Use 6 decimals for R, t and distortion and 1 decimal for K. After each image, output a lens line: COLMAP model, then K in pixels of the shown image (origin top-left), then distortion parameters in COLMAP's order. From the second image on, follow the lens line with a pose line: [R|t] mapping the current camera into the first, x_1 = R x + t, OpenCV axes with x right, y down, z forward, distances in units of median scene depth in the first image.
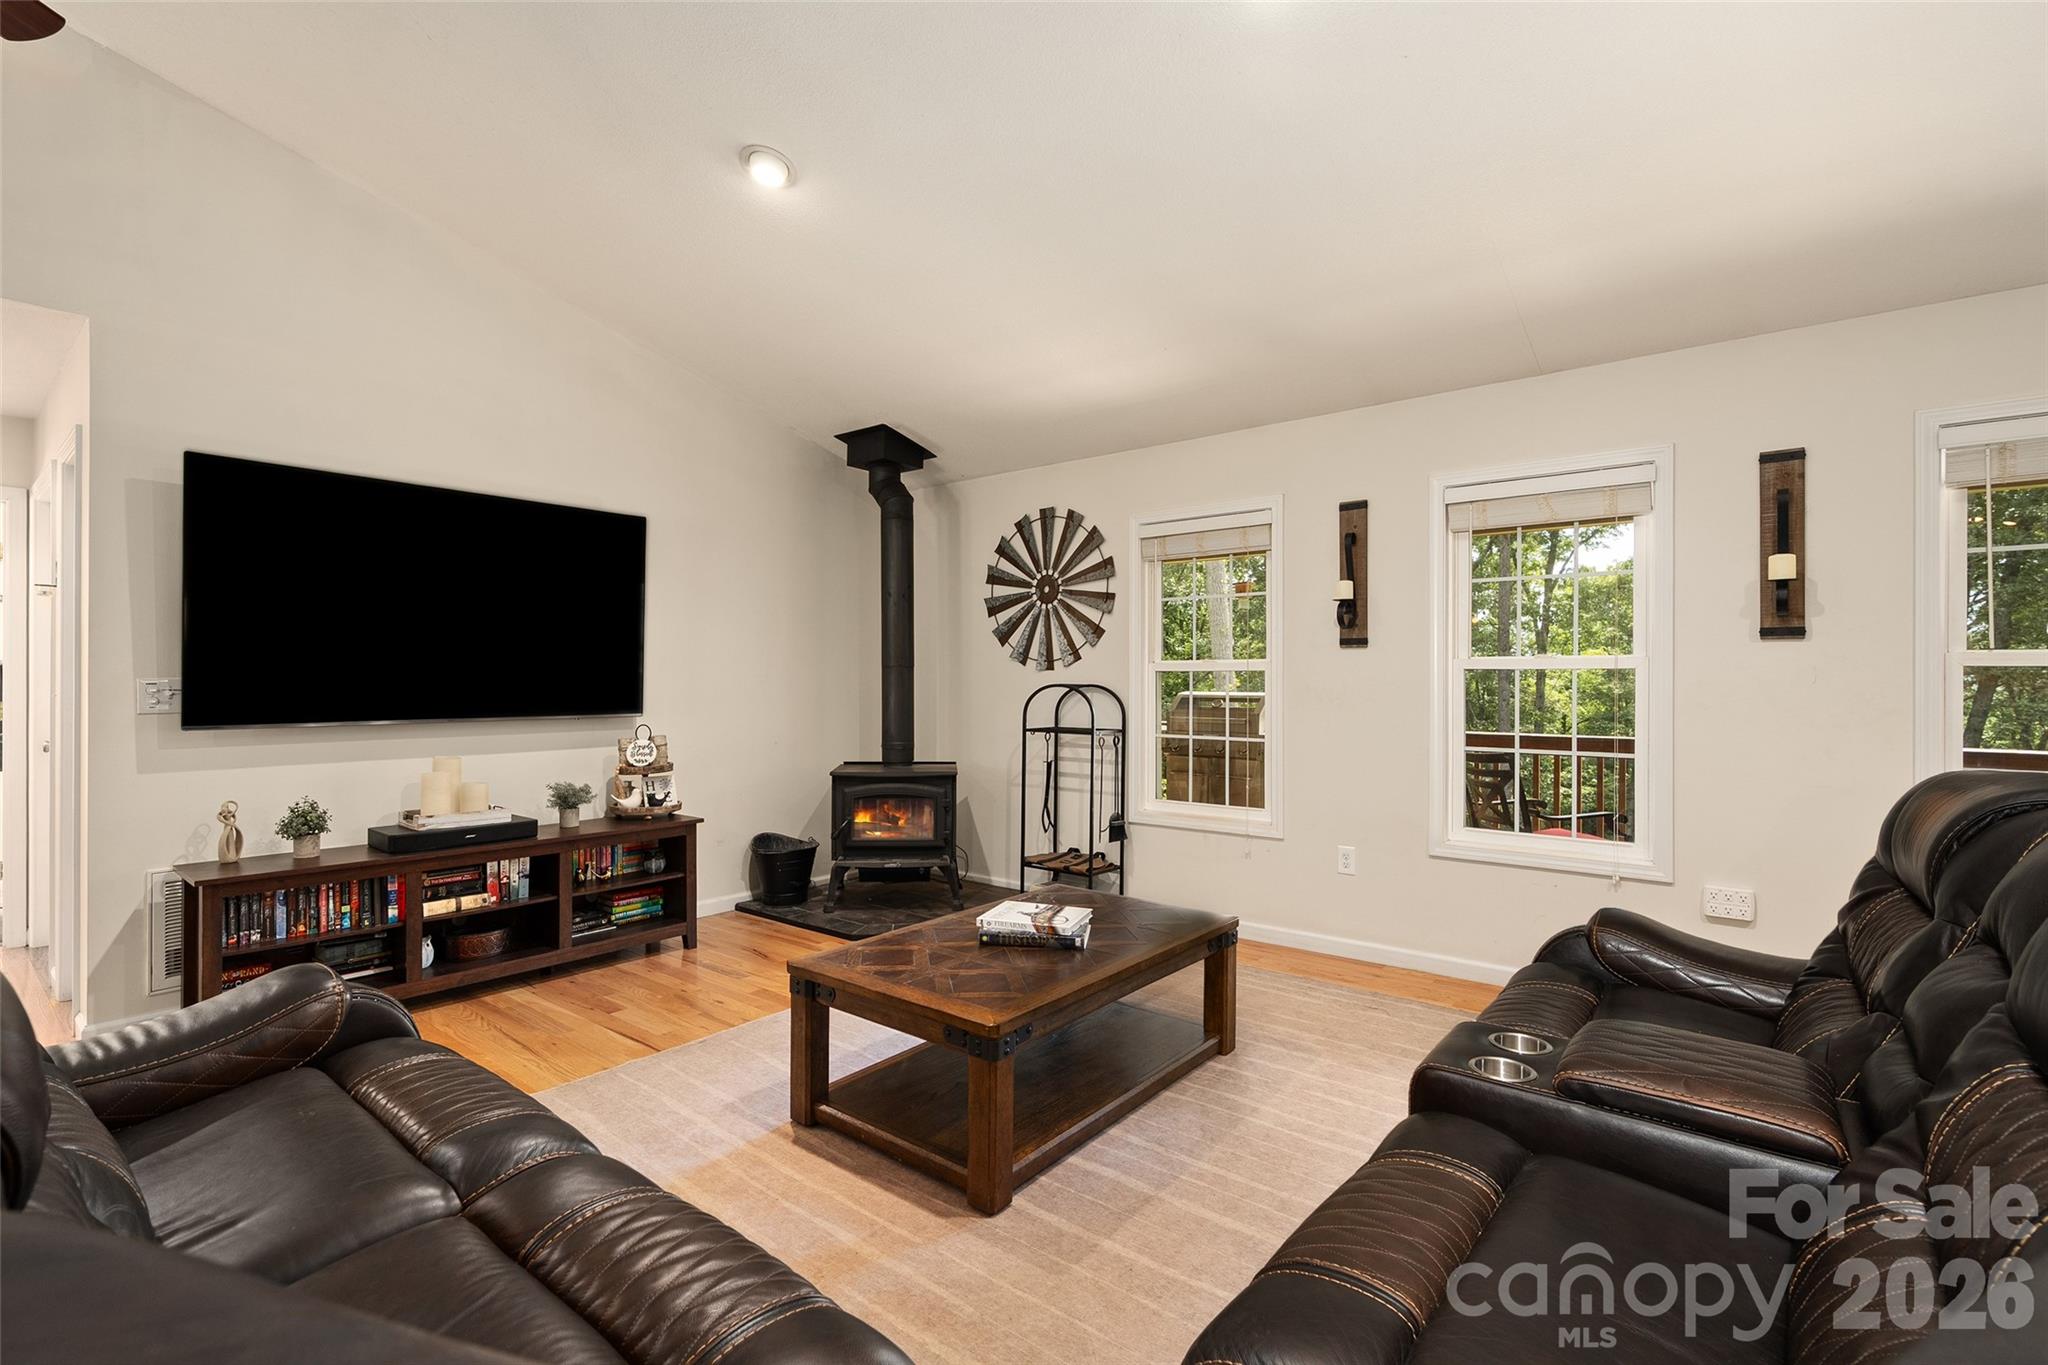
lens RADIAL K [[921.5, 0, 1020.4], [0, 921.5, 677.5], [0, 0, 1]] dist [-0.012449, 0.004277]
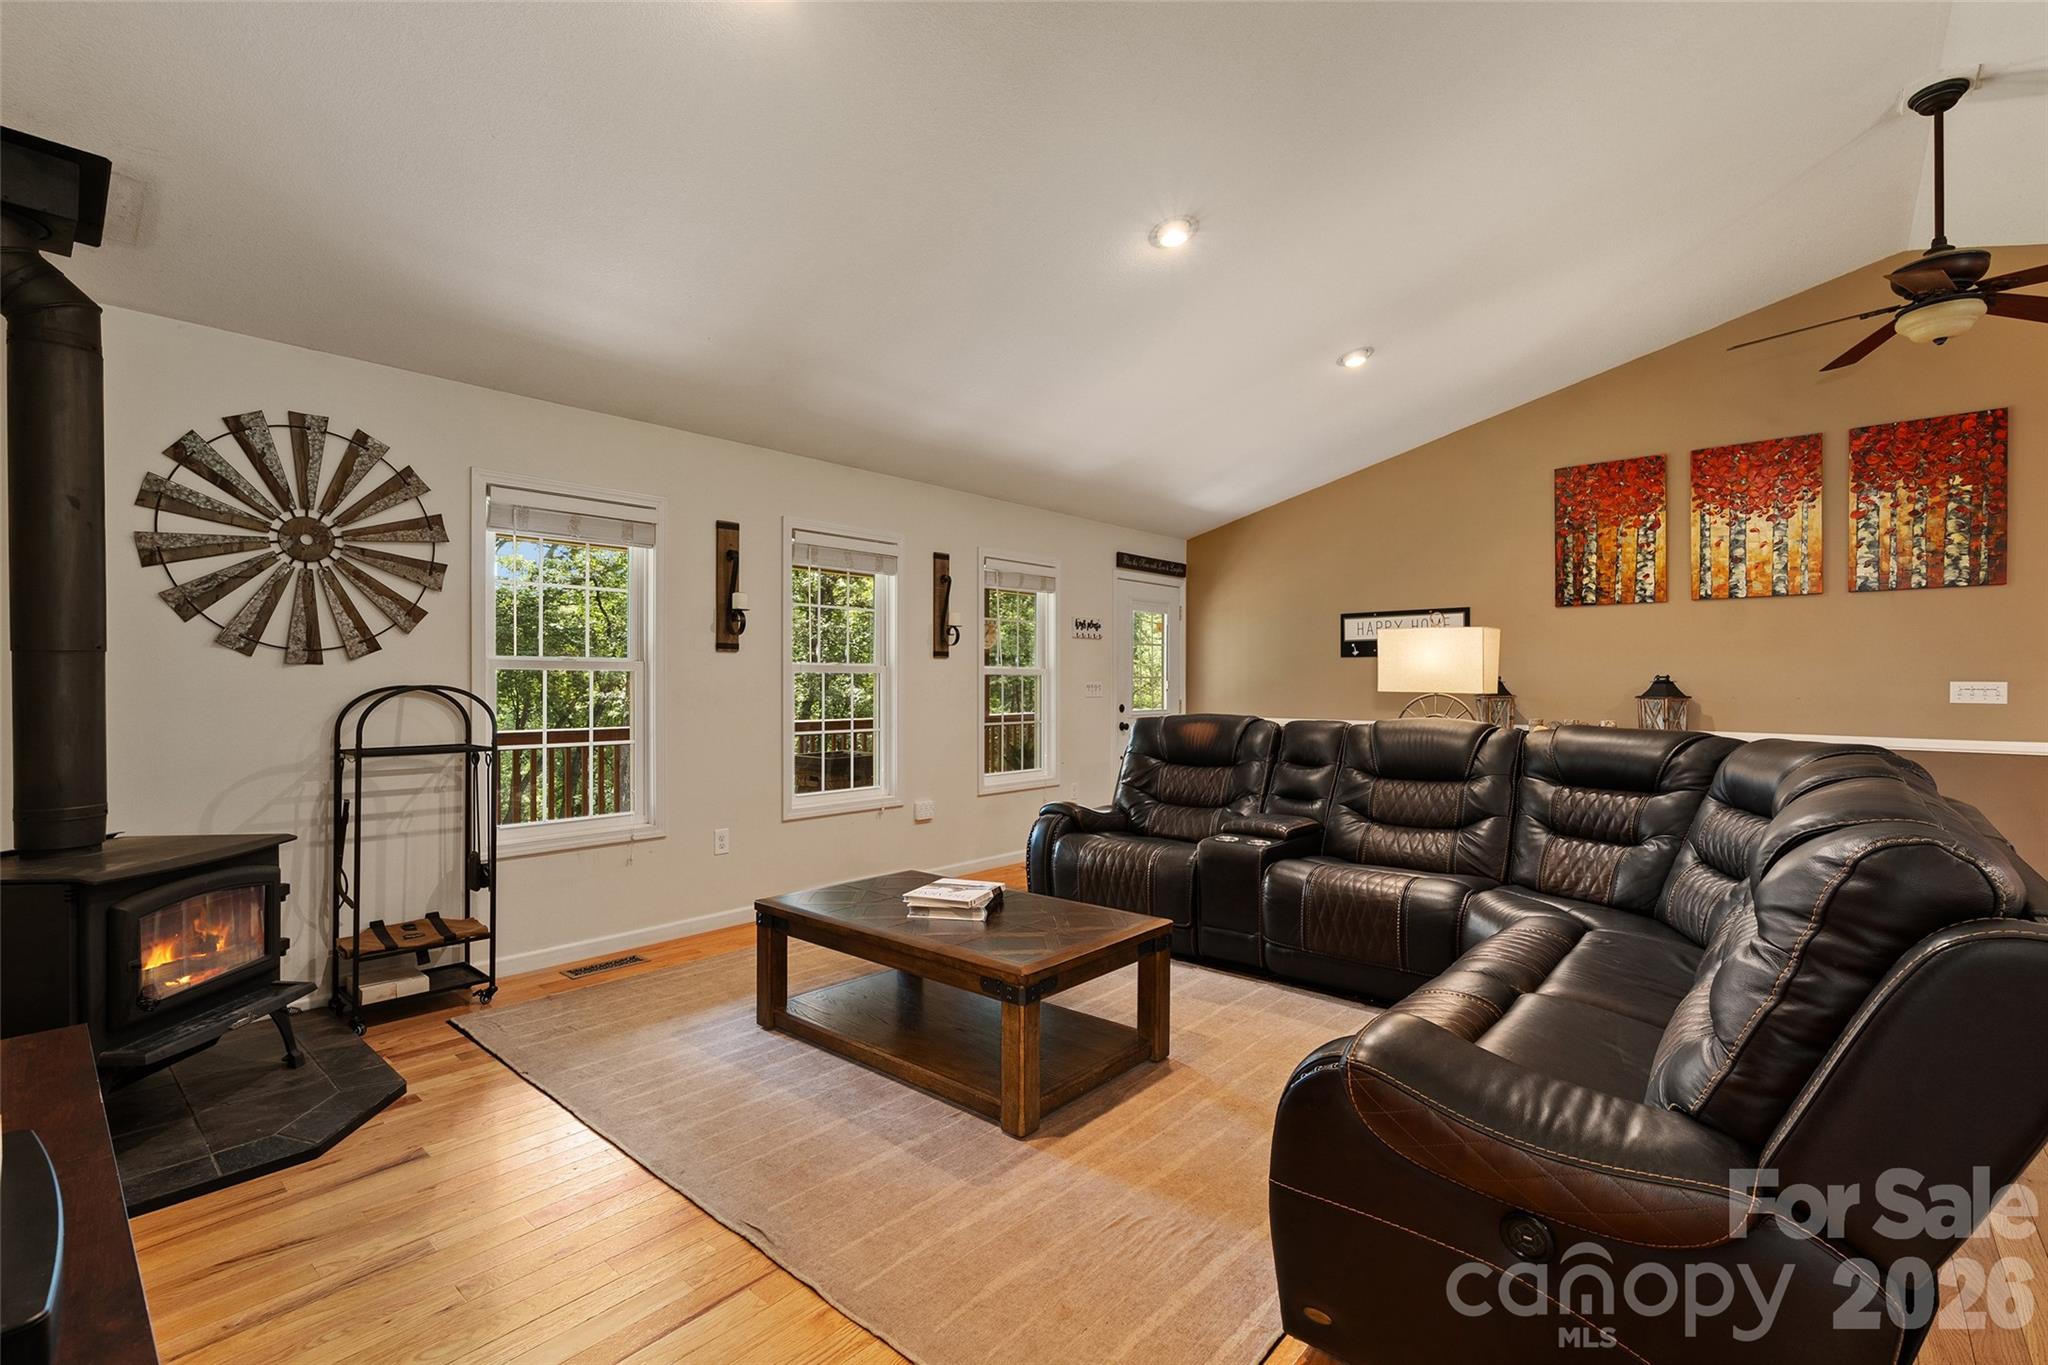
lens RADIAL K [[921.5, 0, 1012.4], [0, 921.5, 679.6], [0, 0, 1]] dist [-0.012449, 0.004277]
pose [[0.040547, 0.000654, 0.999177, -0.623386], [-0.004909, 0.999988, -0.000455, 0.000602], [-0.999166, -0.004886, 0.040550, 0.501326]]
